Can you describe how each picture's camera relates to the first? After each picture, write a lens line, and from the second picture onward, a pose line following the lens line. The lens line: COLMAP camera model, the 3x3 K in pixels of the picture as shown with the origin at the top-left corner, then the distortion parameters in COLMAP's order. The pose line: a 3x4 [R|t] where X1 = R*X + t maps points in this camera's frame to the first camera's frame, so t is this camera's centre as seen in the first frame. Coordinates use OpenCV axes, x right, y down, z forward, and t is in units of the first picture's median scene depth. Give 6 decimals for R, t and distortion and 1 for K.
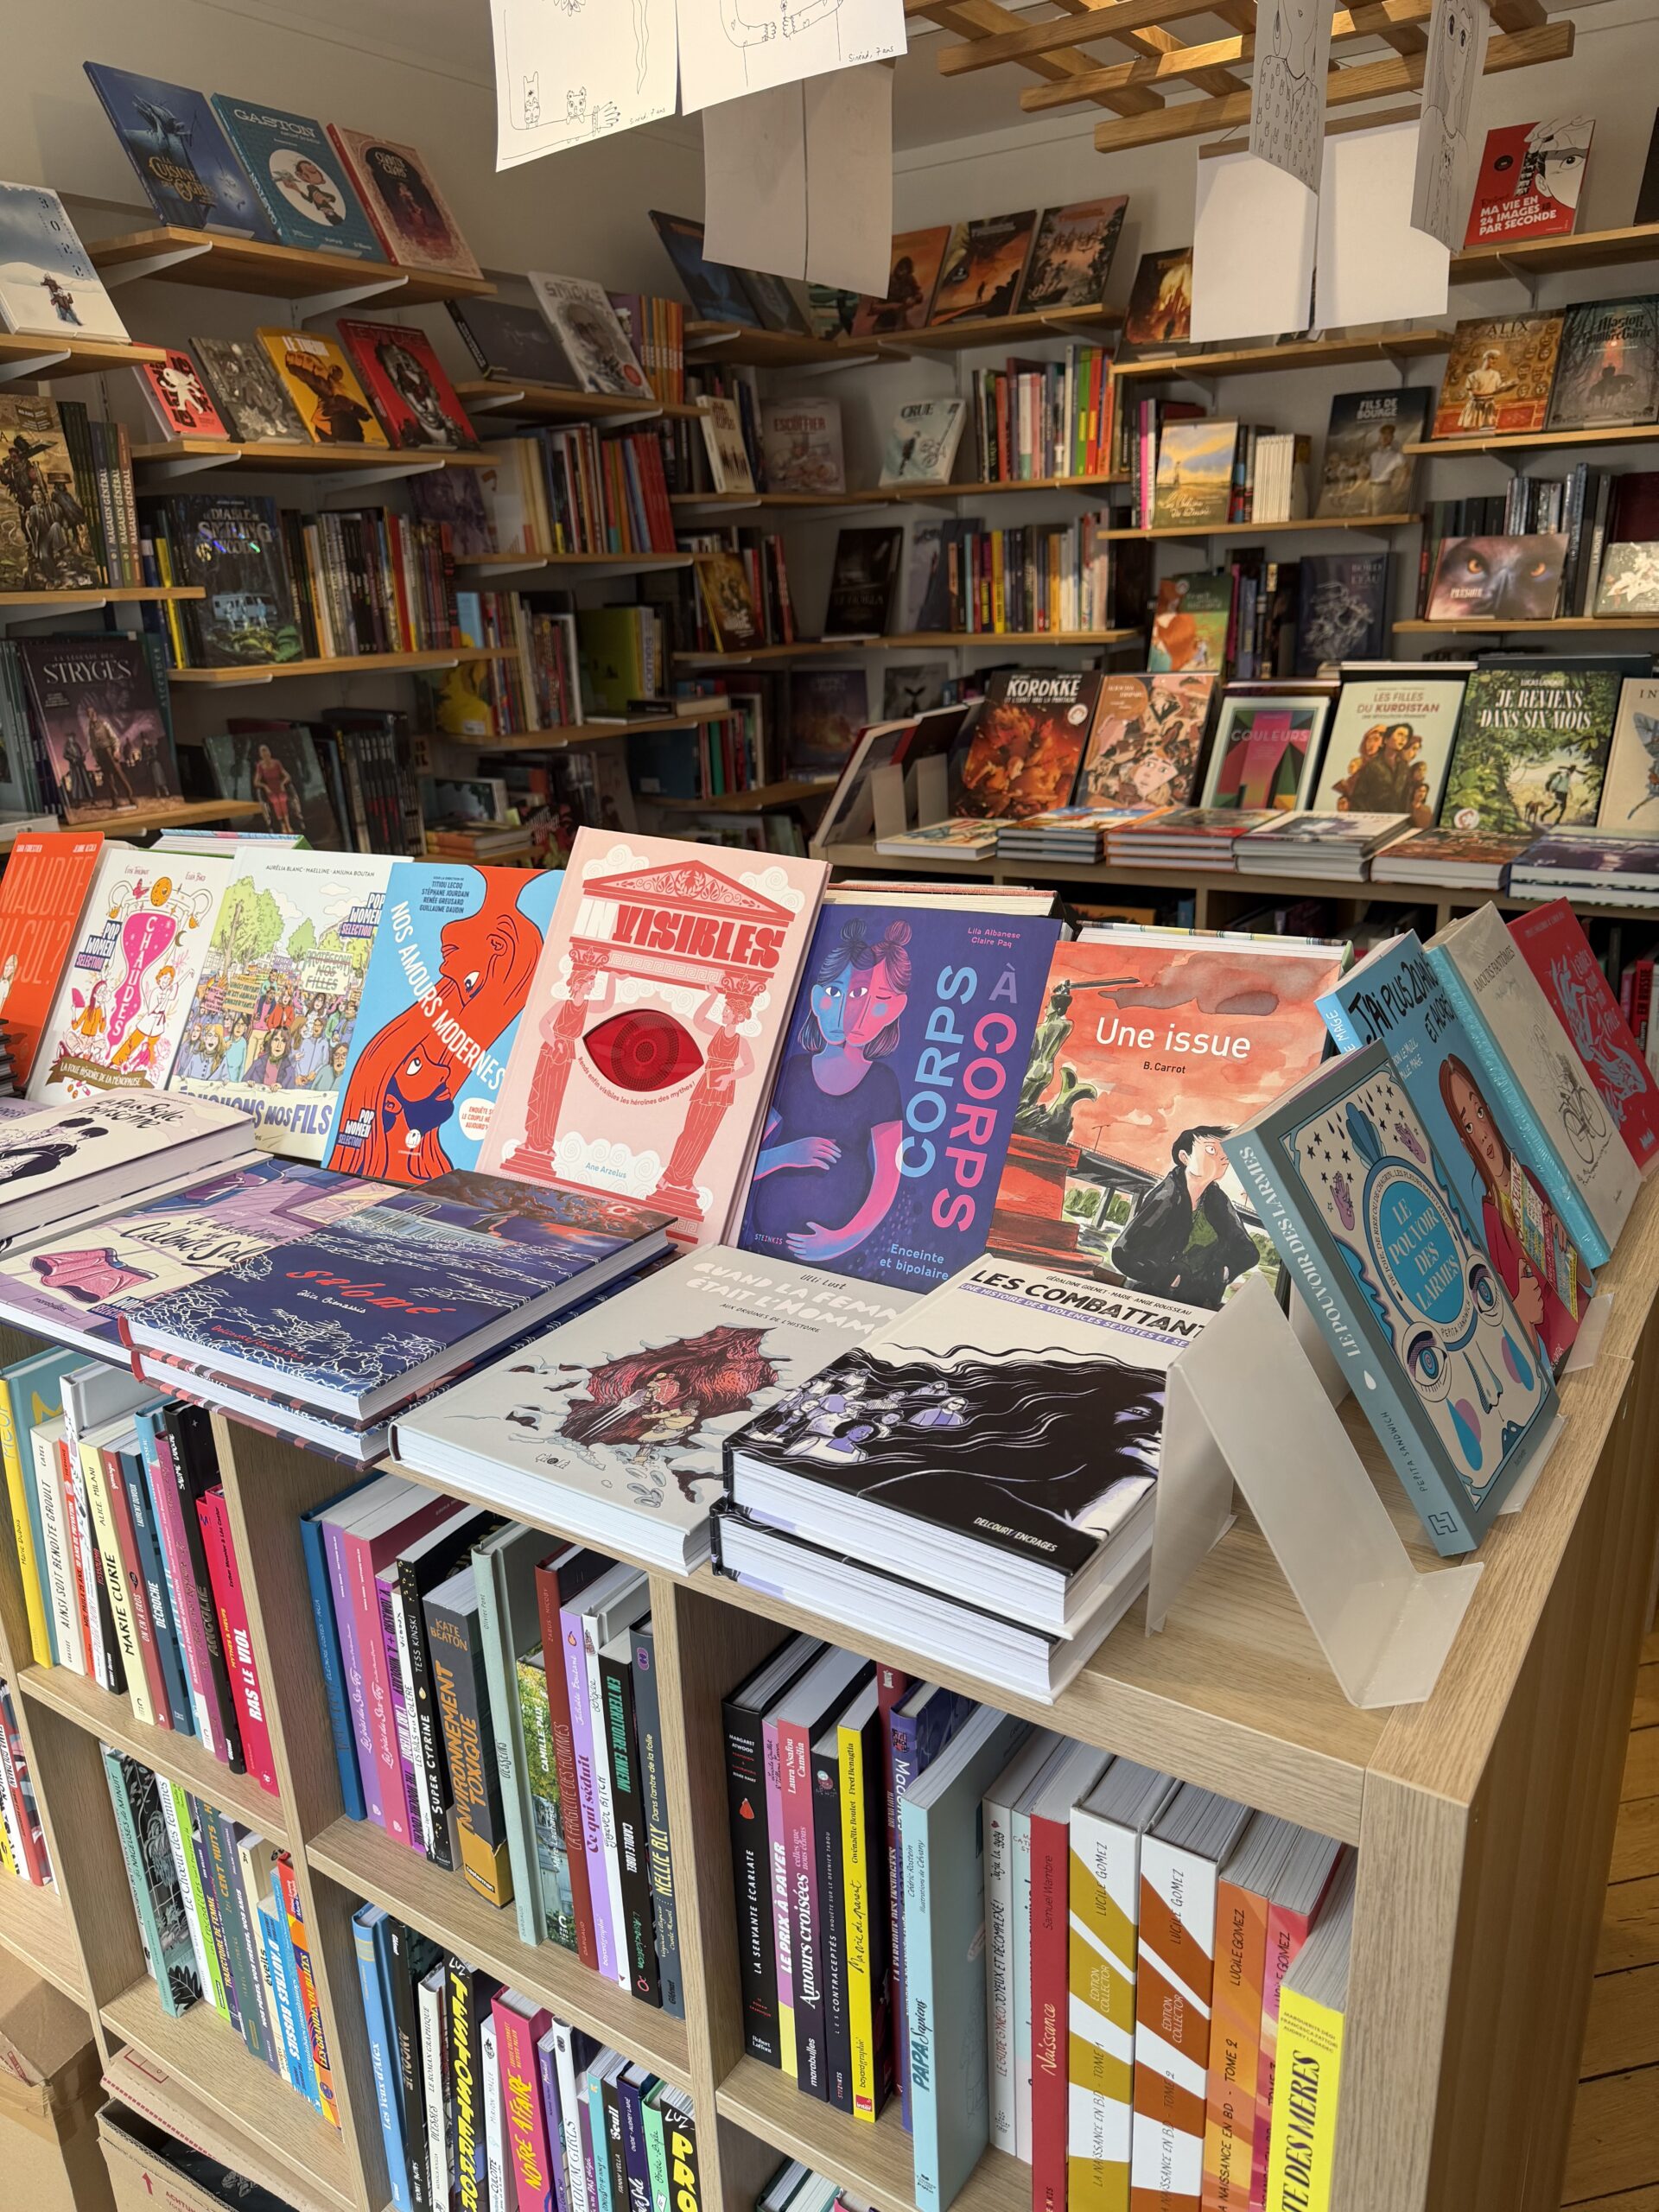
lens RADIAL K [[1569.6, 0, 829.5], [0, 1569.6, 1106.0], [0, 0, 1]] dist [0.054150, -0.006456]
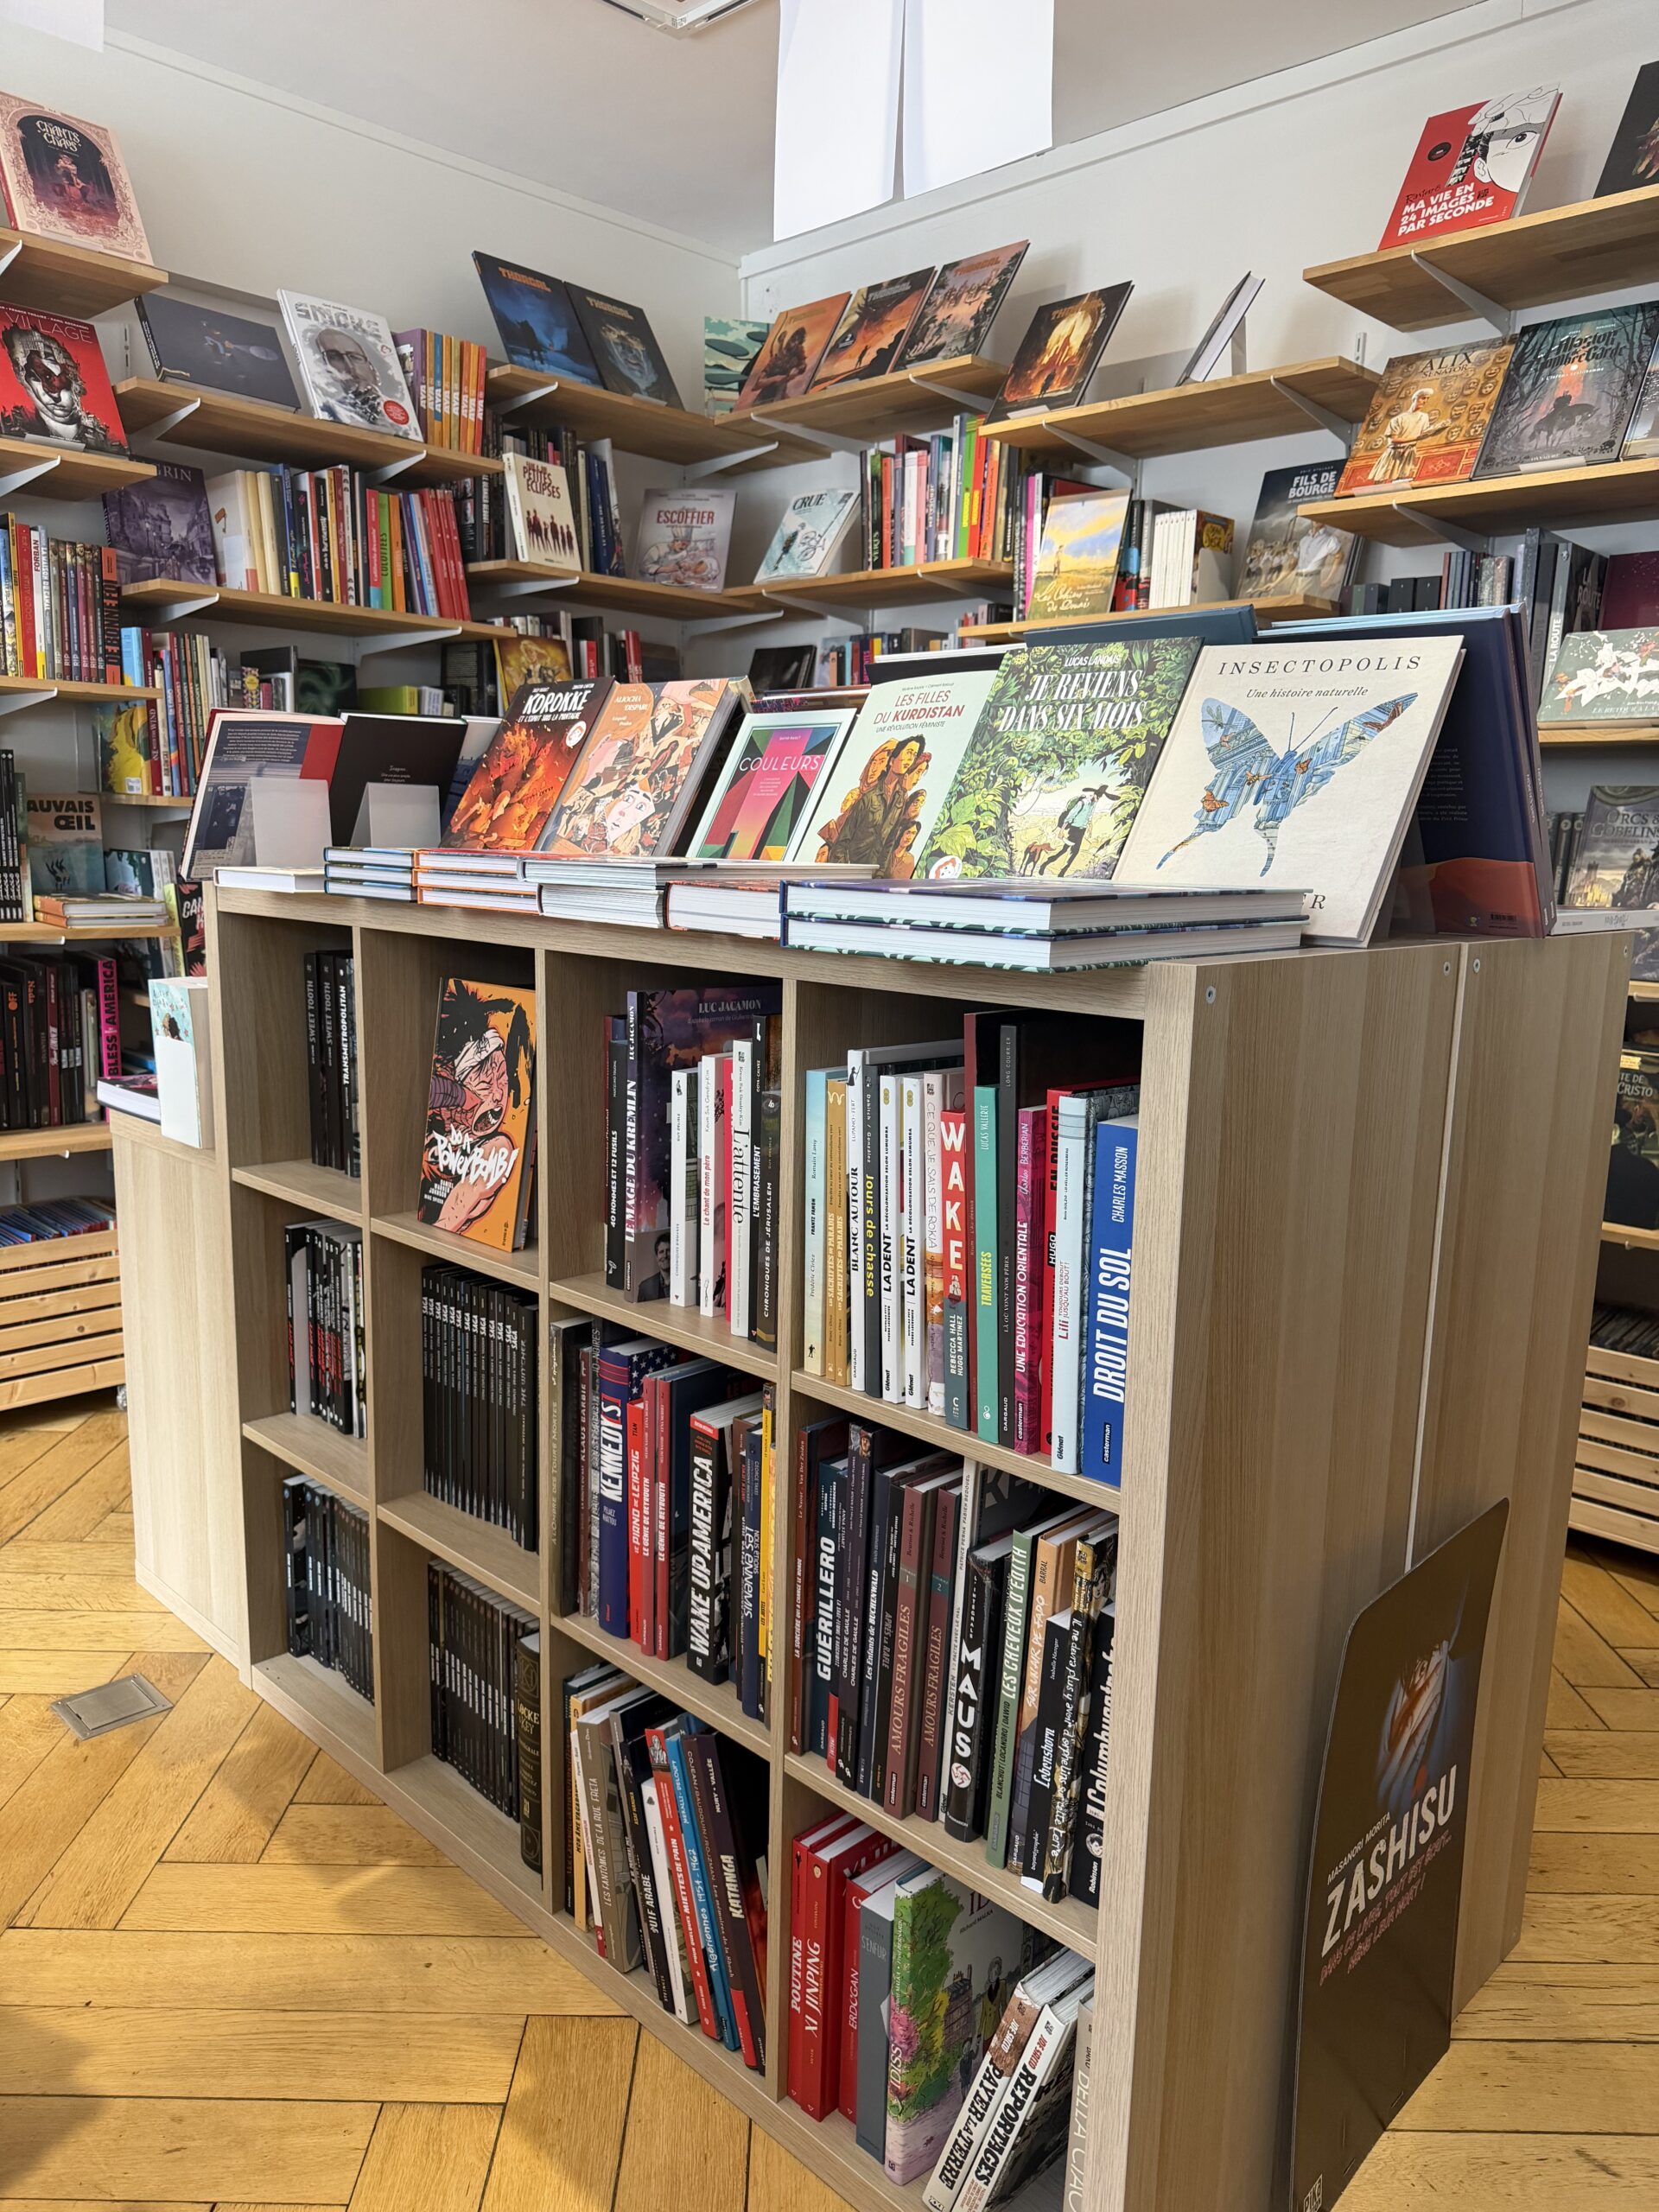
lens RADIAL K [[1533.7, 0, 823.8], [0, 1533.7, 1134.5], [0, 0, 1]] dist [0.092160, -0.056116]
pose [[0.977827, 0.096394, -0.185908, 0.311855], [-0.119273, 0.986053, -0.116073, -0.002130], [0.172127, 0.135673, 0.975687, 0.273251]]
